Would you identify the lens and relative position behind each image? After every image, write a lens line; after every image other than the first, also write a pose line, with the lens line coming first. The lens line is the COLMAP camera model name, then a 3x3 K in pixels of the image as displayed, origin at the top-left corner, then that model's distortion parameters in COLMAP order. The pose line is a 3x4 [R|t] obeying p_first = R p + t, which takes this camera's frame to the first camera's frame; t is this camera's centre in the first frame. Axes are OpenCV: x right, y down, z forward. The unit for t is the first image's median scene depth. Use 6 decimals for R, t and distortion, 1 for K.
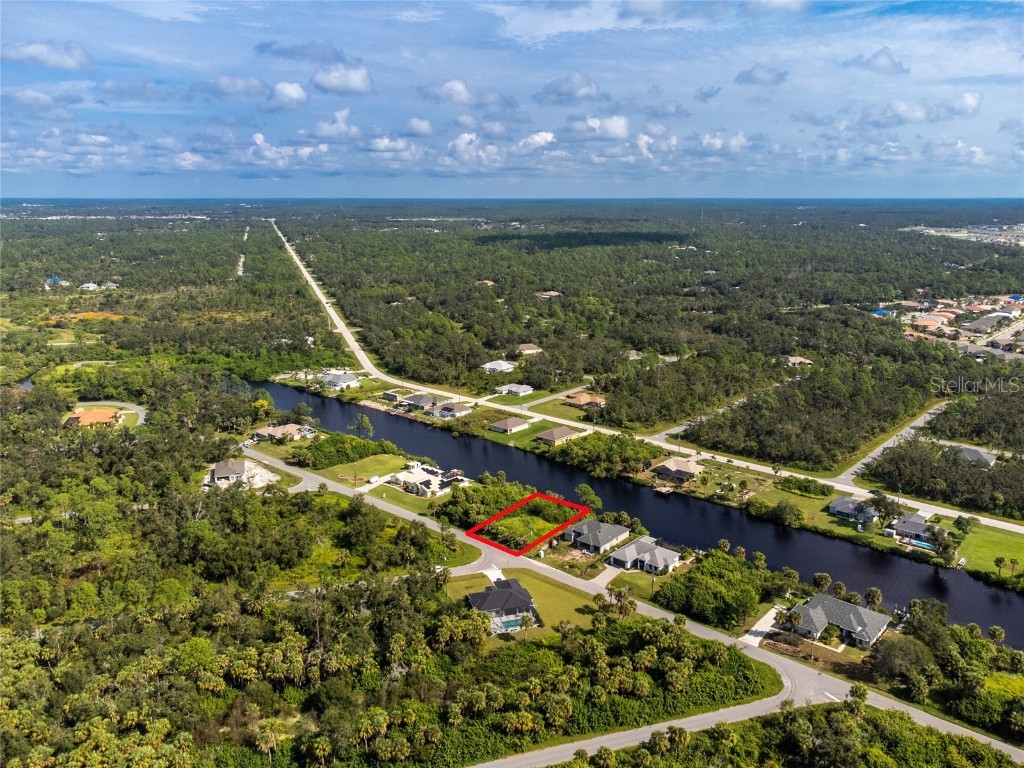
lens RADIAL K [[800.6, 0, 512.0], [0, 800.6, 384.0], [0, 0, 1]] dist [0.007555, 0.001929]
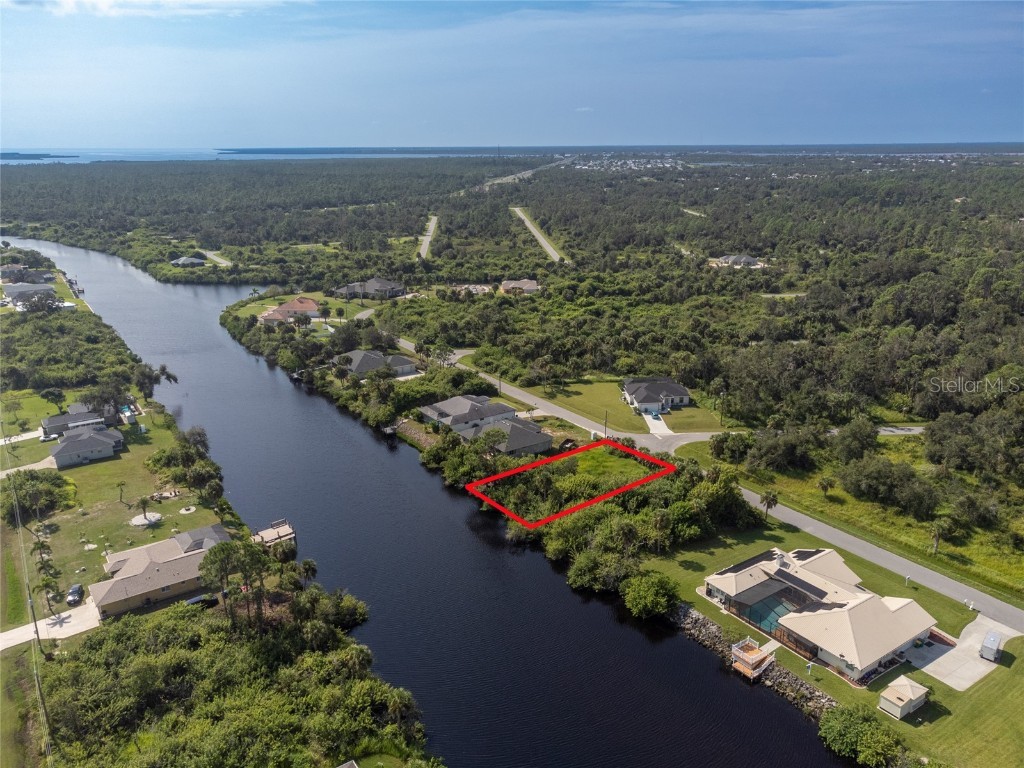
lens RADIAL K [[770.9, 0, 512.0], [0, 770.9, 384.0], [0, 0, 1]] dist [0.015611, 0.004225]
pose [[-0.968249, -0.067199, 0.240787, -0.061579], [0.067850, 0.856397, 0.511841, -0.209864], [-0.240604, 0.511927, -0.824646, 1.631444]]
